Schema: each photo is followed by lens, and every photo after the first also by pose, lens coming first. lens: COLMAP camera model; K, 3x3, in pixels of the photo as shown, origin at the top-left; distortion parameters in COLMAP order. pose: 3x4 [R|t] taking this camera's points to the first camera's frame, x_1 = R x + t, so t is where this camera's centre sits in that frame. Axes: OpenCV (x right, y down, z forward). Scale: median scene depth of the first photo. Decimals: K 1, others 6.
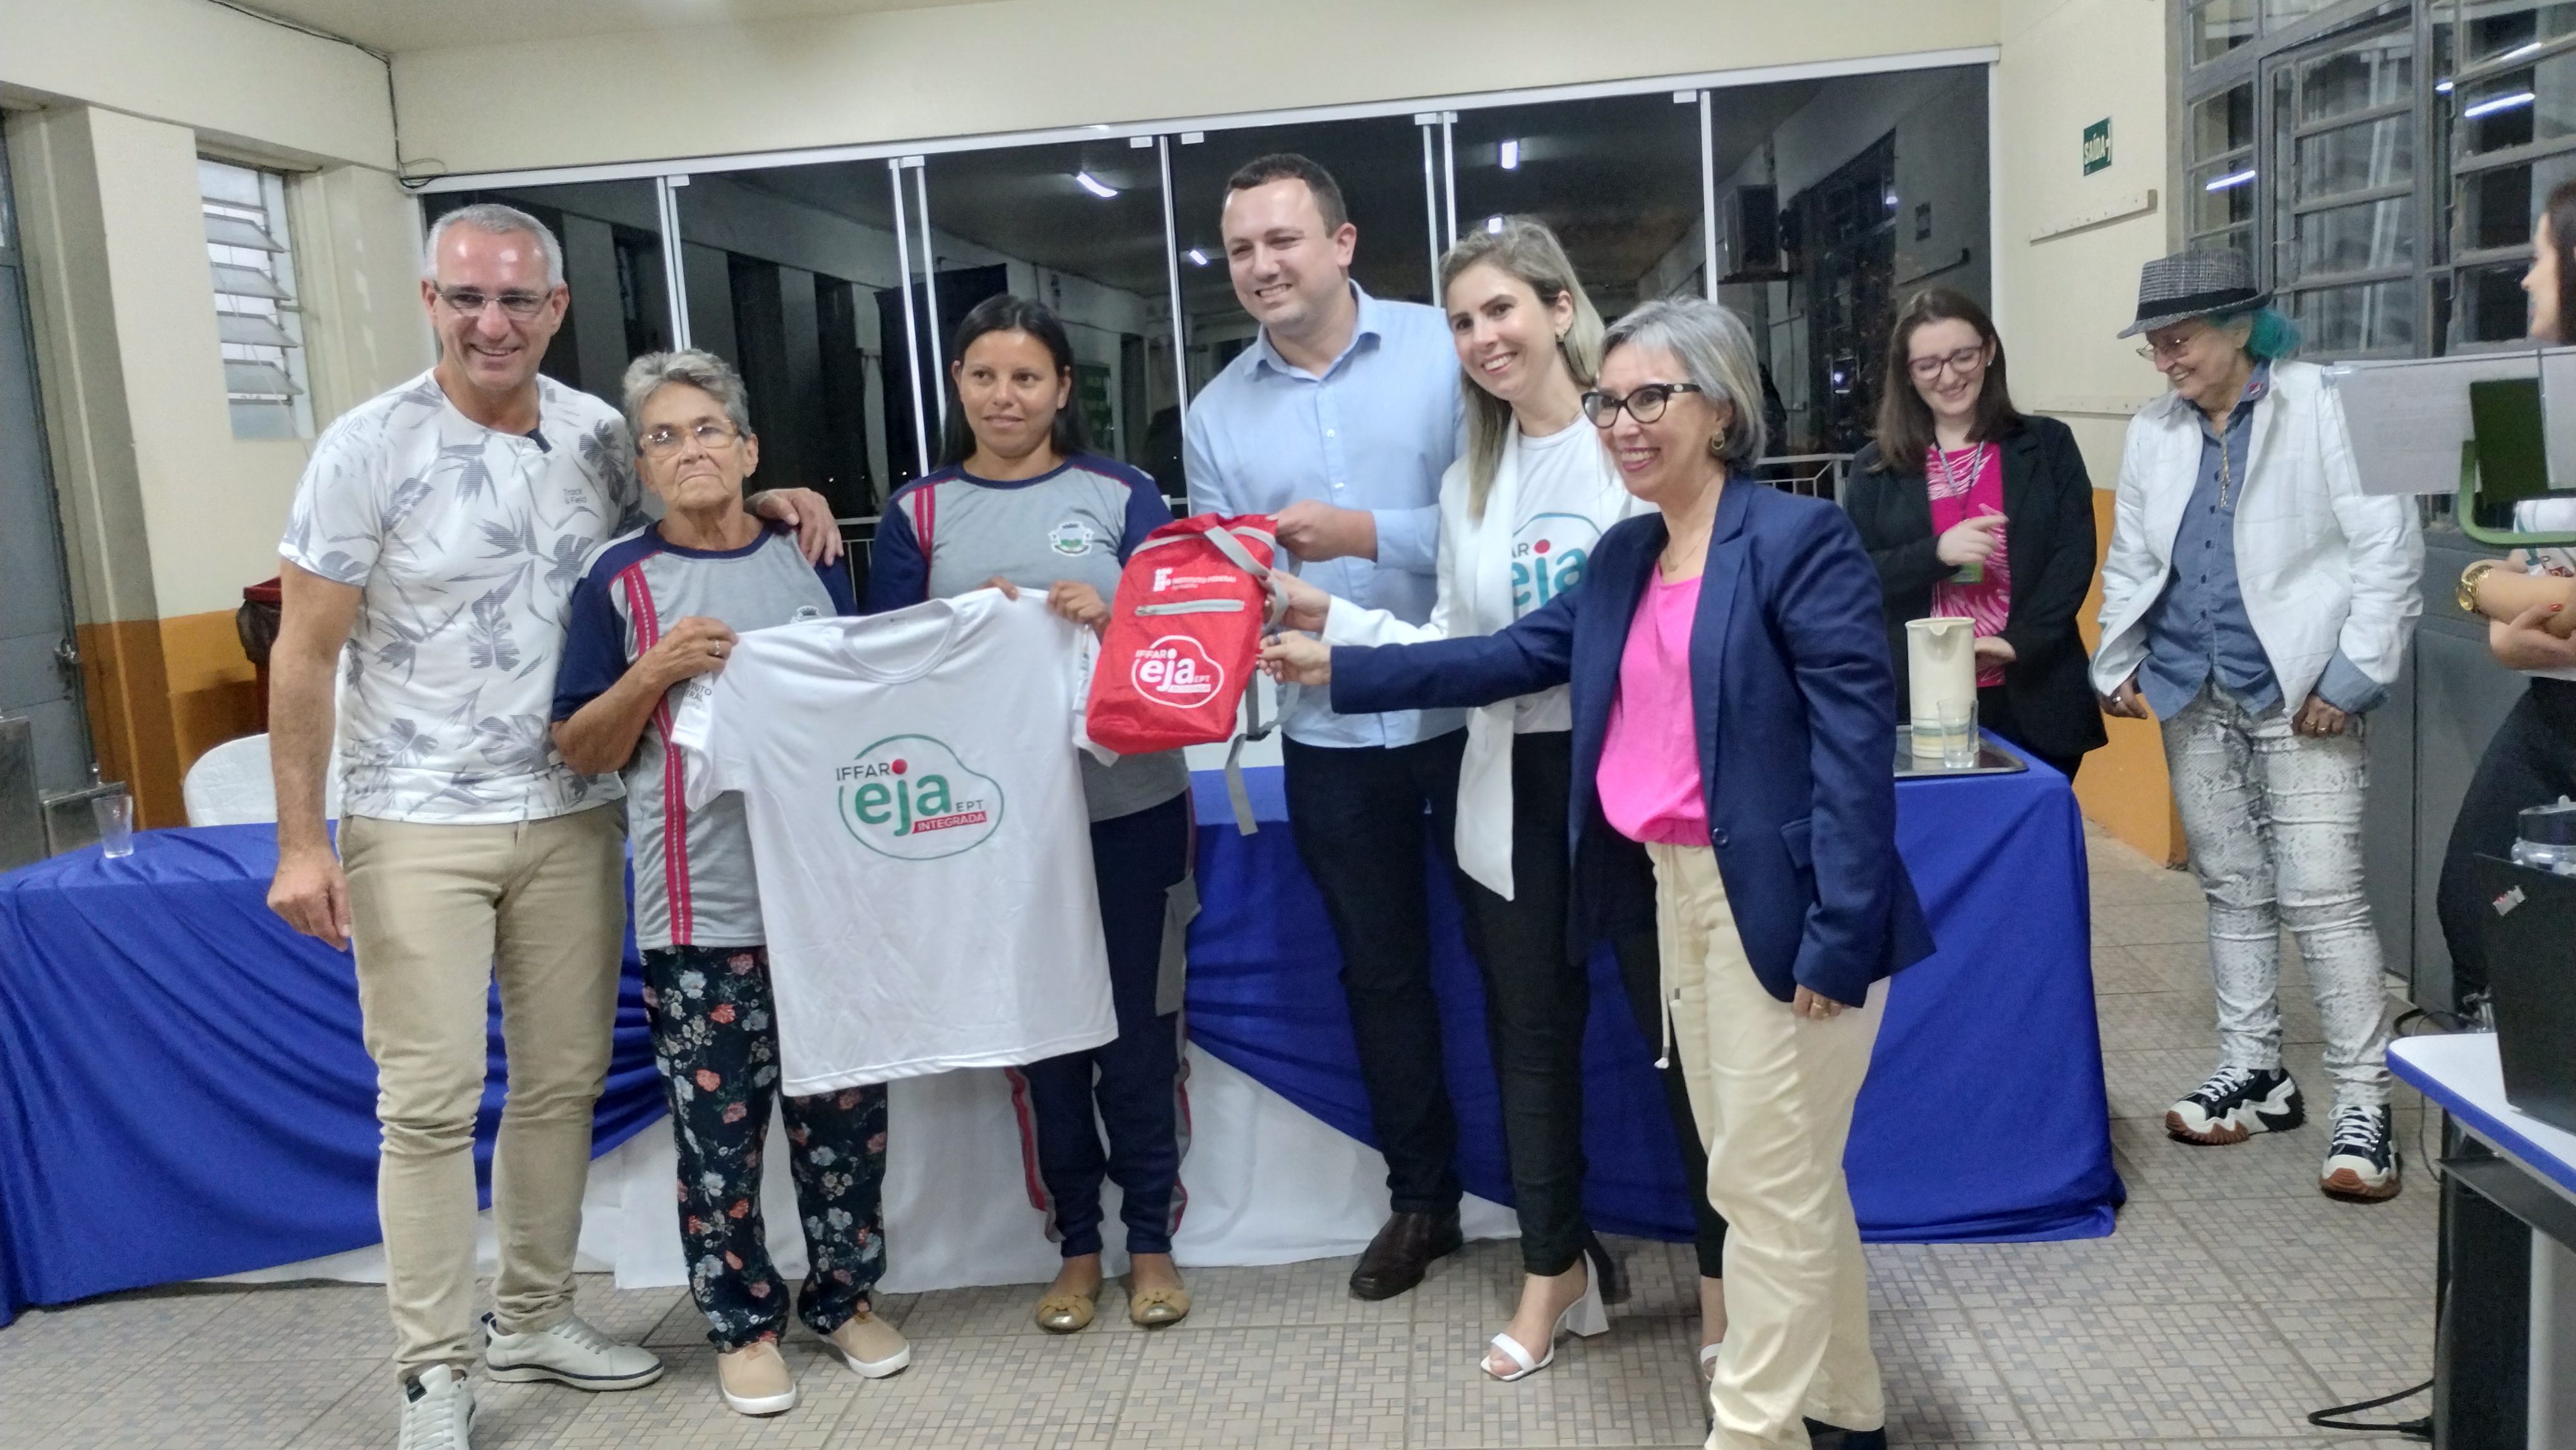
lens RADIAL K [[2111.5, 0, 1251.6], [0, 2111.5, 717.6], [0, 0, 1]] dist [0.064732, -0.080266]
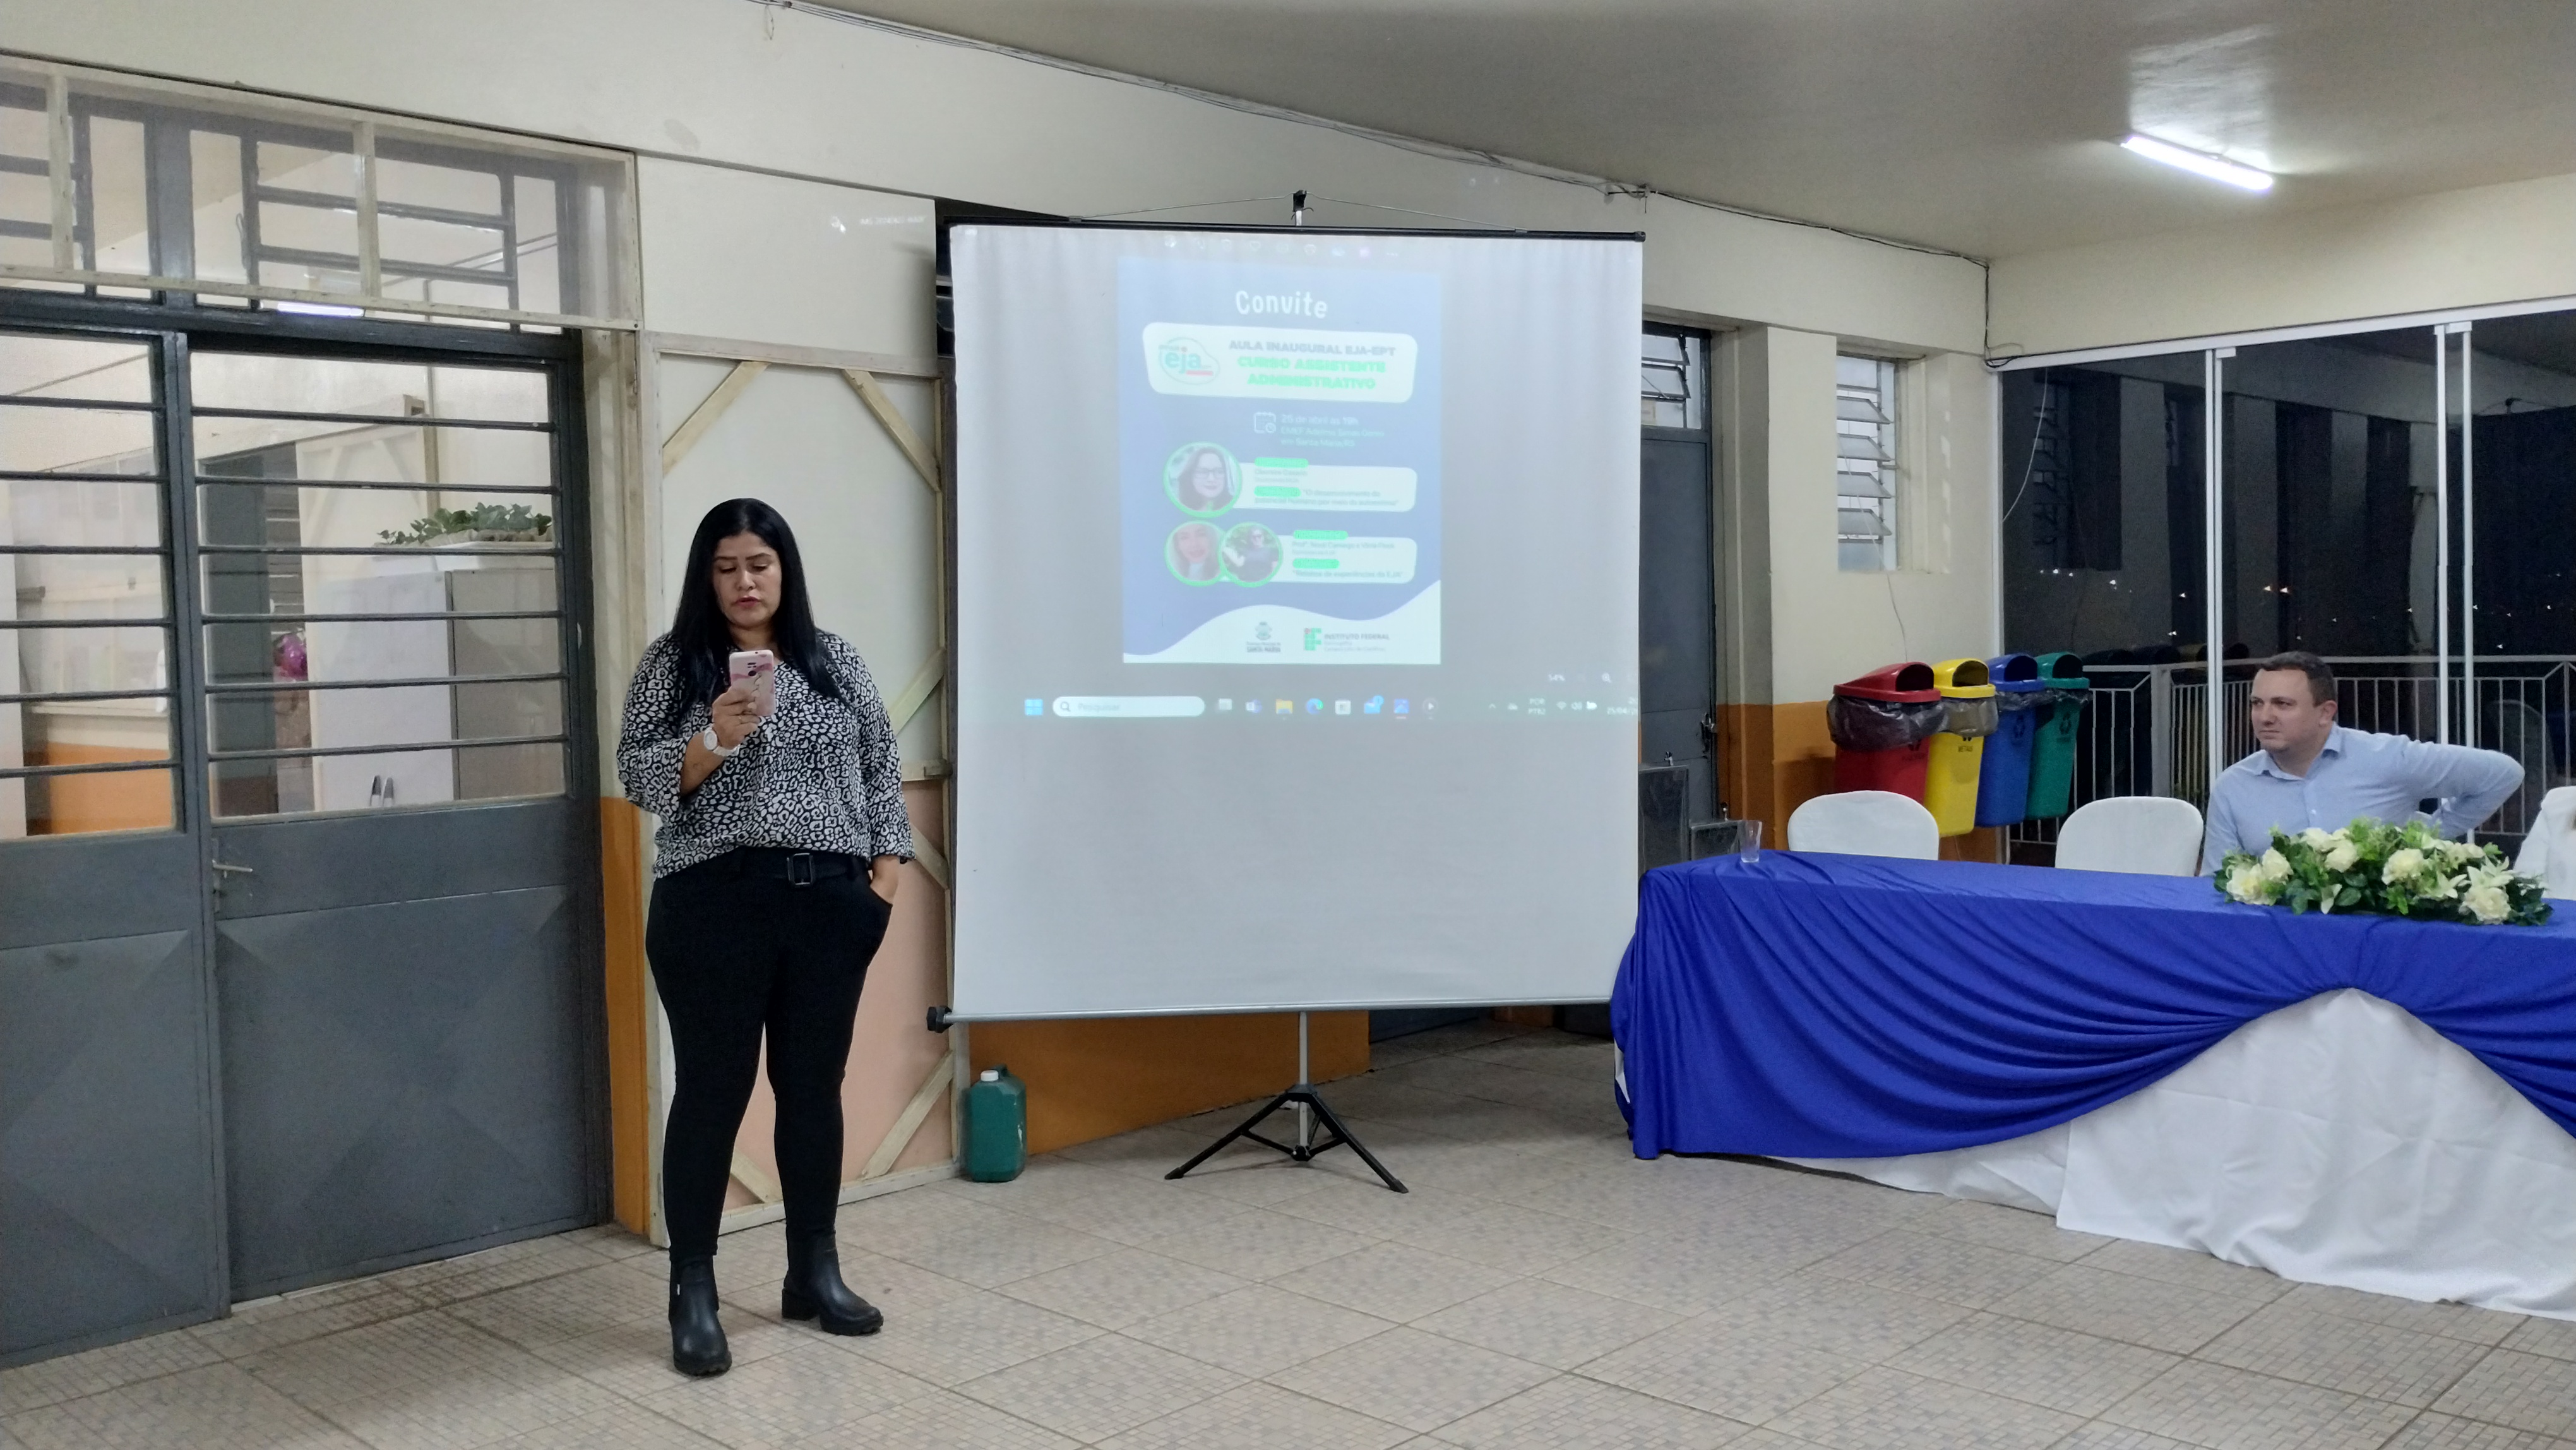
lens RADIAL K [[2111.5, 0, 1326.6], [0, 2111.5, 688.4], [0, 0, 1]] dist [0.064732, -0.080266]
pose [[0.785437, 0.068748, -0.615111, 0.067675], [-0.110602, 0.993406, -0.030200, 0.012463], [0.608979, 0.091753, 0.787862, -0.176348]]
